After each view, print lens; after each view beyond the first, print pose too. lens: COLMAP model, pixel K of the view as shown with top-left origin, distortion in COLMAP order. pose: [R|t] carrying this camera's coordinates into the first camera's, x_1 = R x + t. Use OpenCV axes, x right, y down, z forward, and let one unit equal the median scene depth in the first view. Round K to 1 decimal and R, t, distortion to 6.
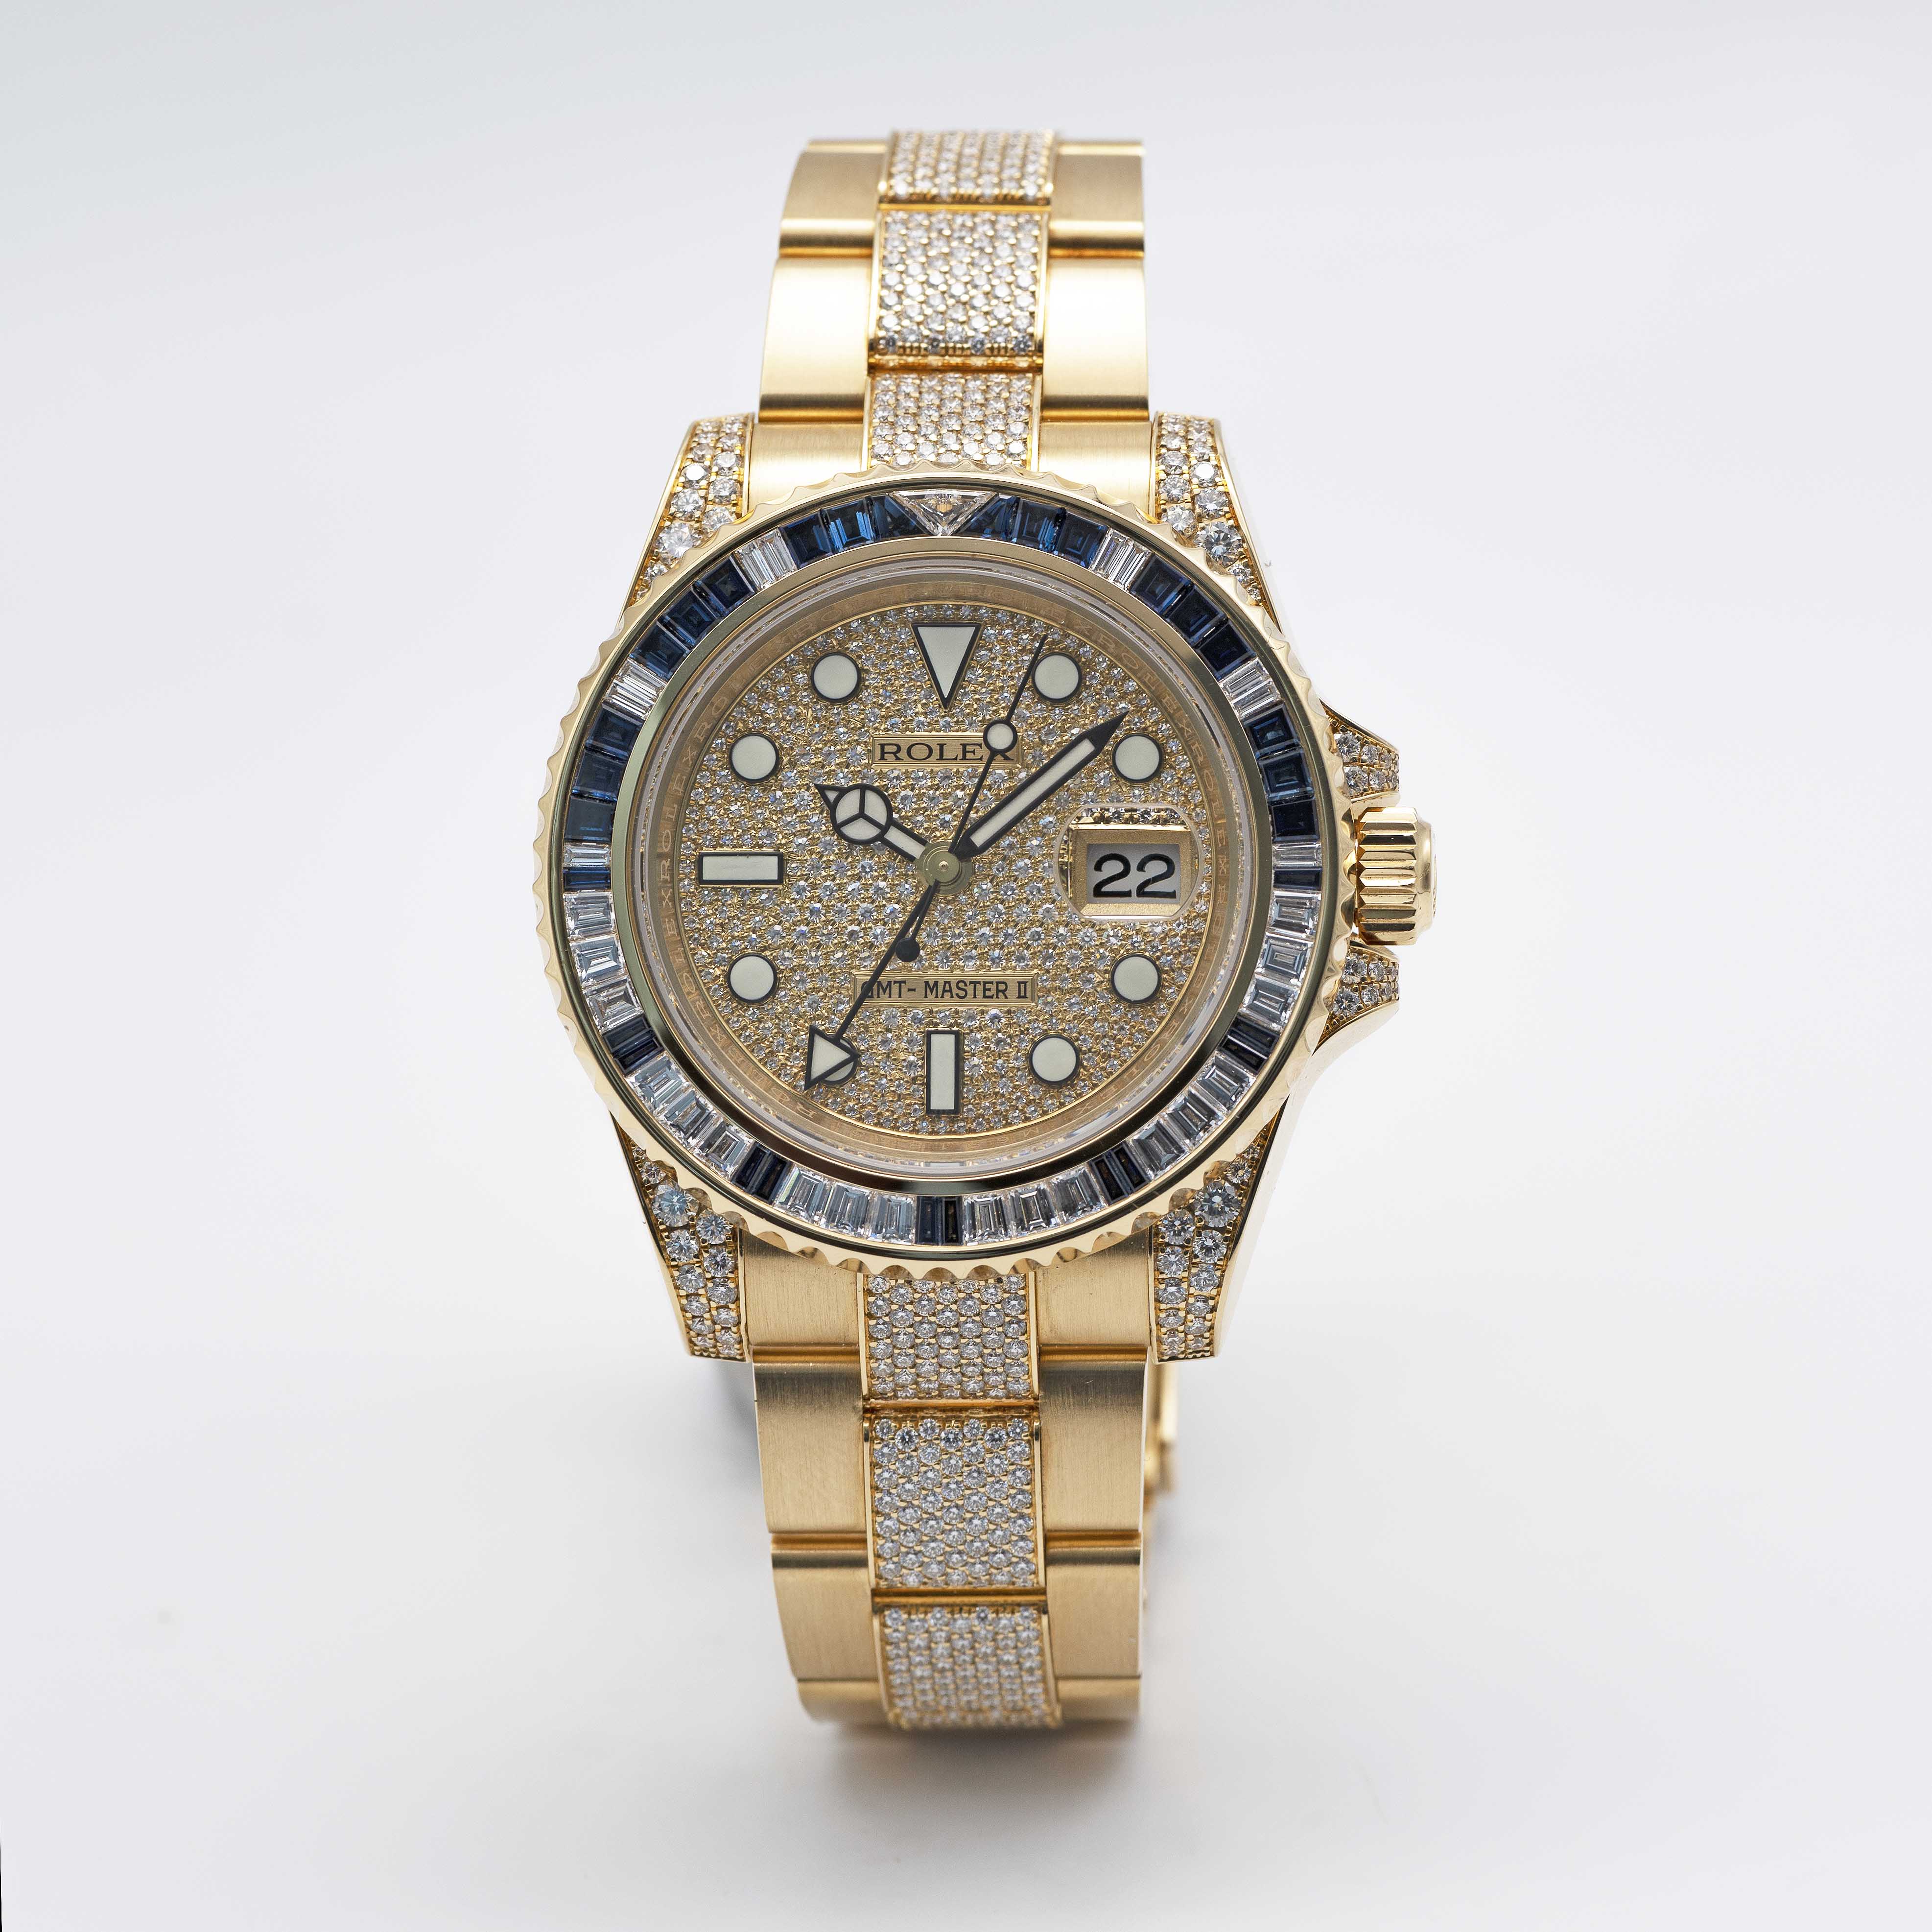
lens RADIAL K [[11349.0, 0, 966.0], [0, 11349.0, 966.0], [0, 0, 1]] dist [-0.969699, -7.933295]
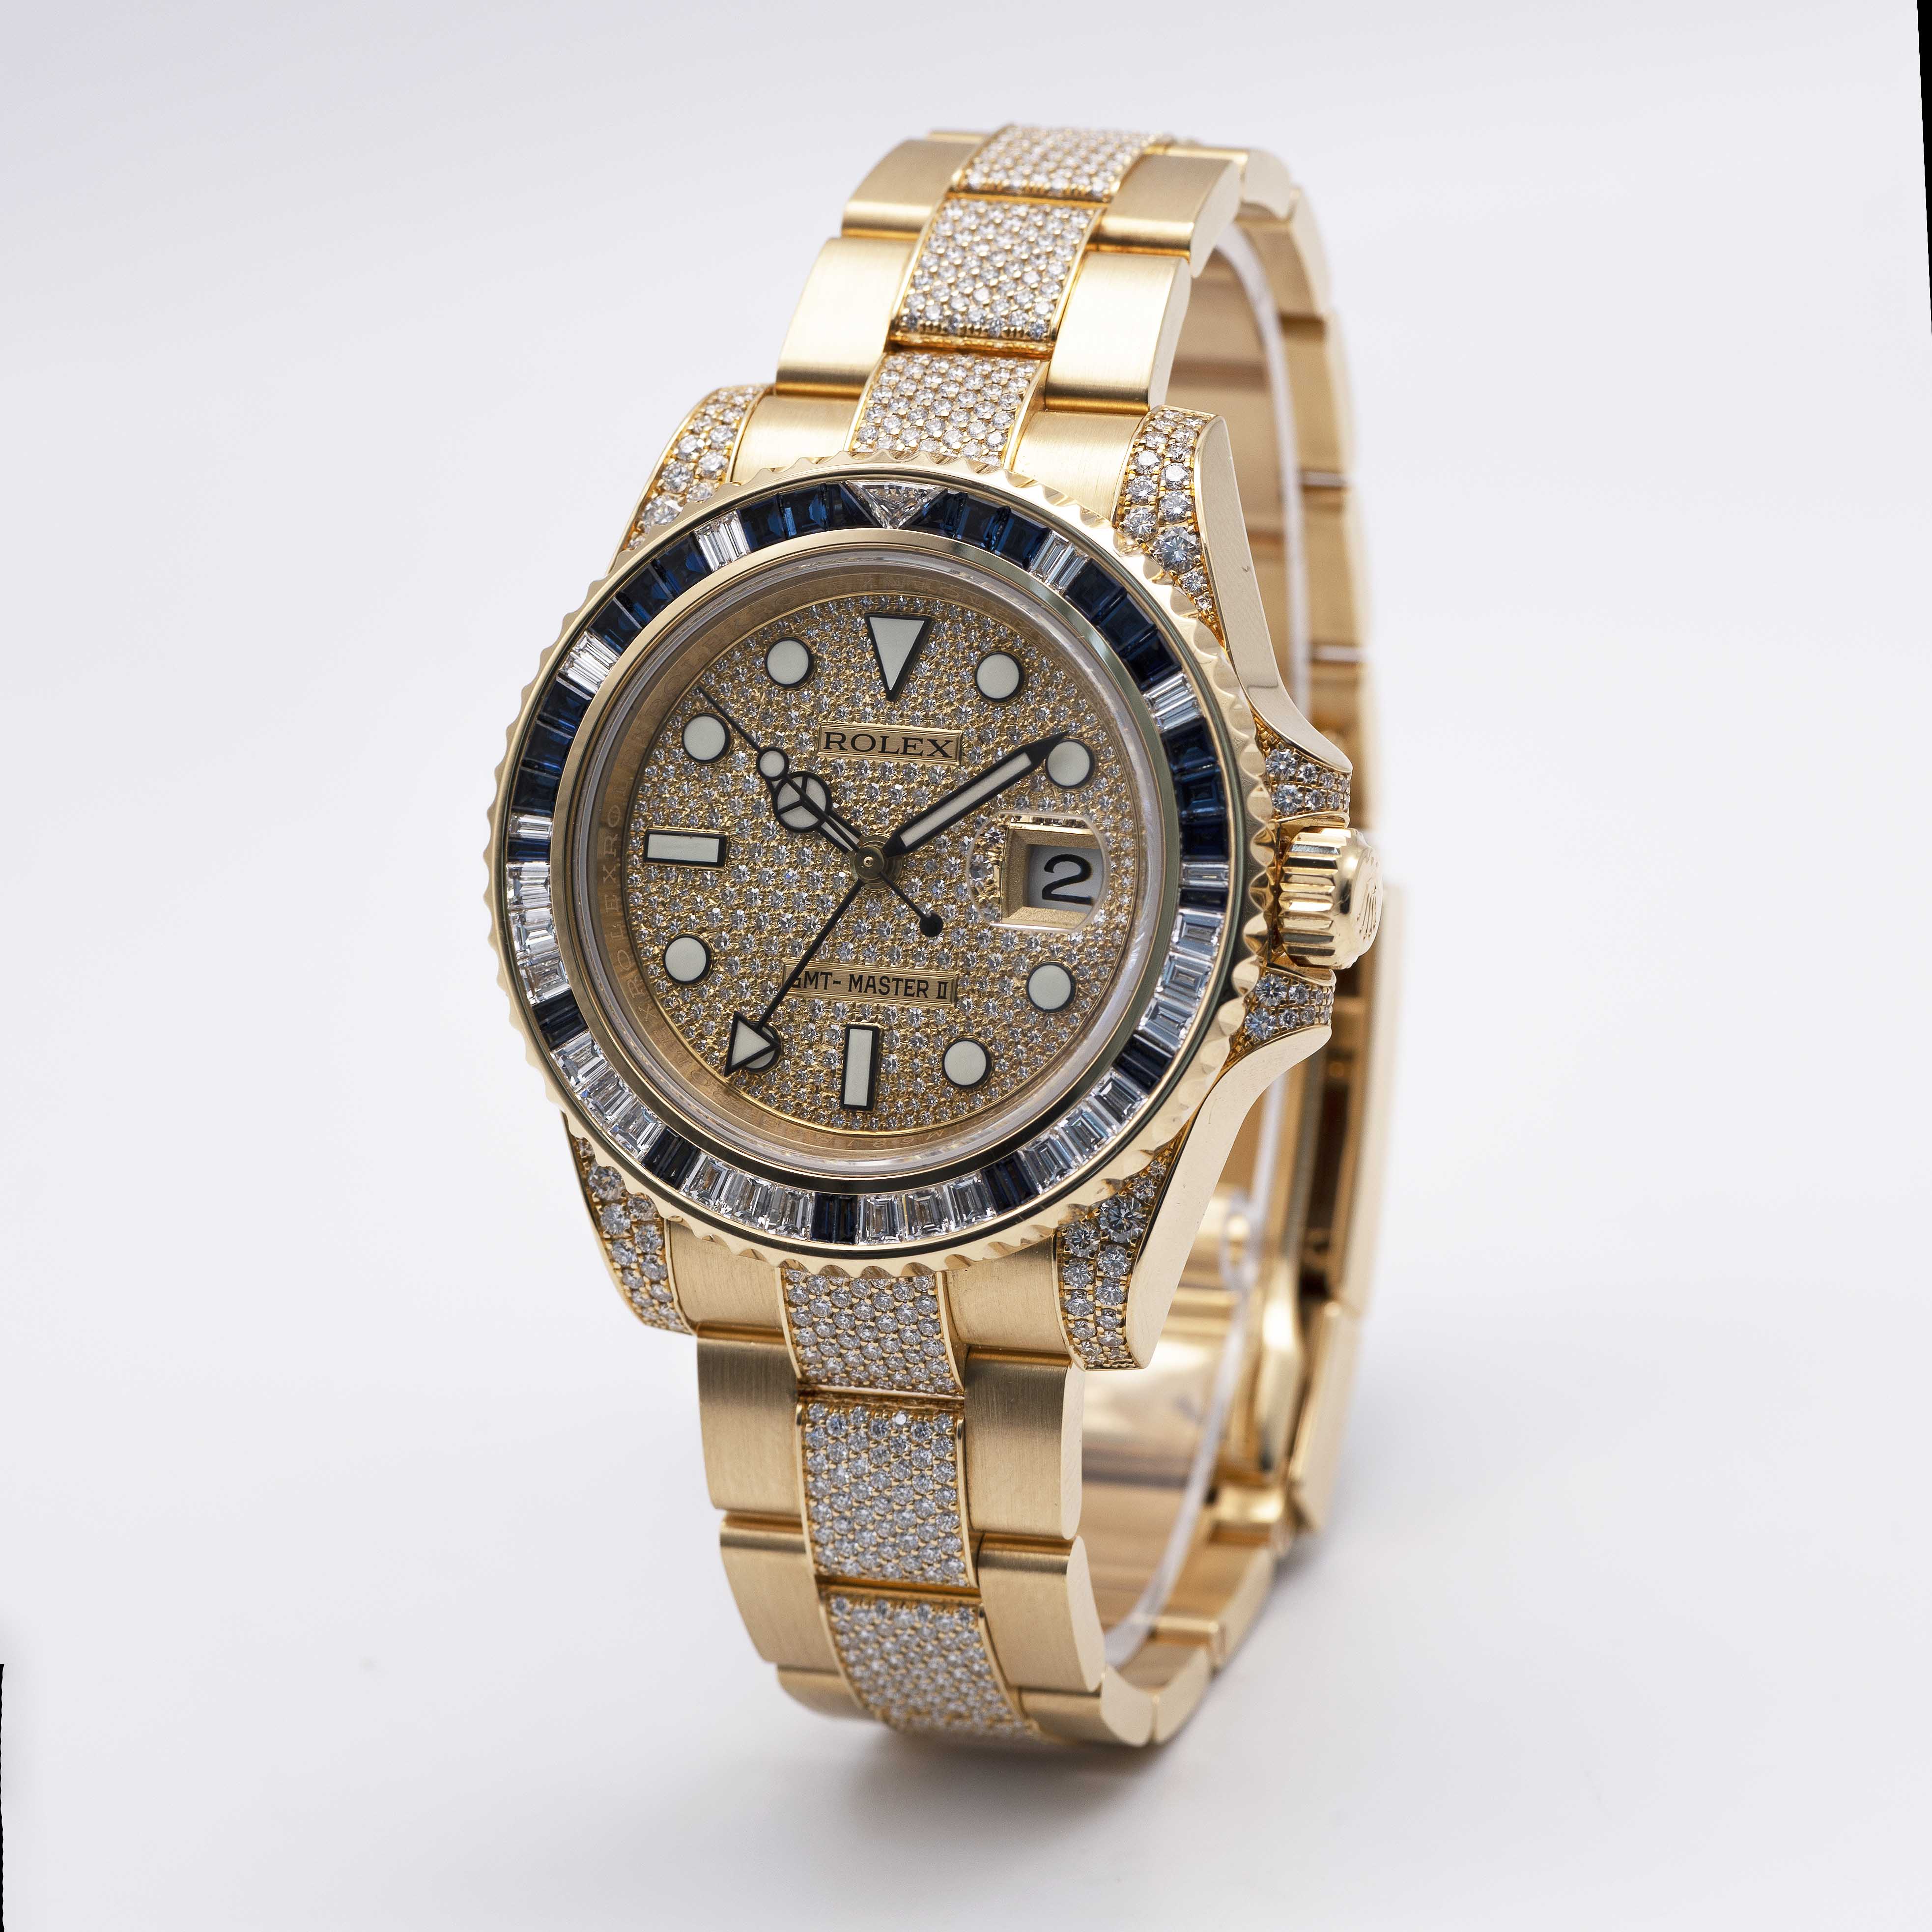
lens RADIAL K [[11349.0, 0, 966.0], [0, 11349.0, 966.0], [0, 0, 1]] dist [-0.969699, -7.933295]
pose [[0.960422, 0.067594, -0.270224, 0.274355], [-0.052849, 0.996708, 0.061482, -0.060983], [0.273490, -0.044767, 0.960833, 0.047486]]
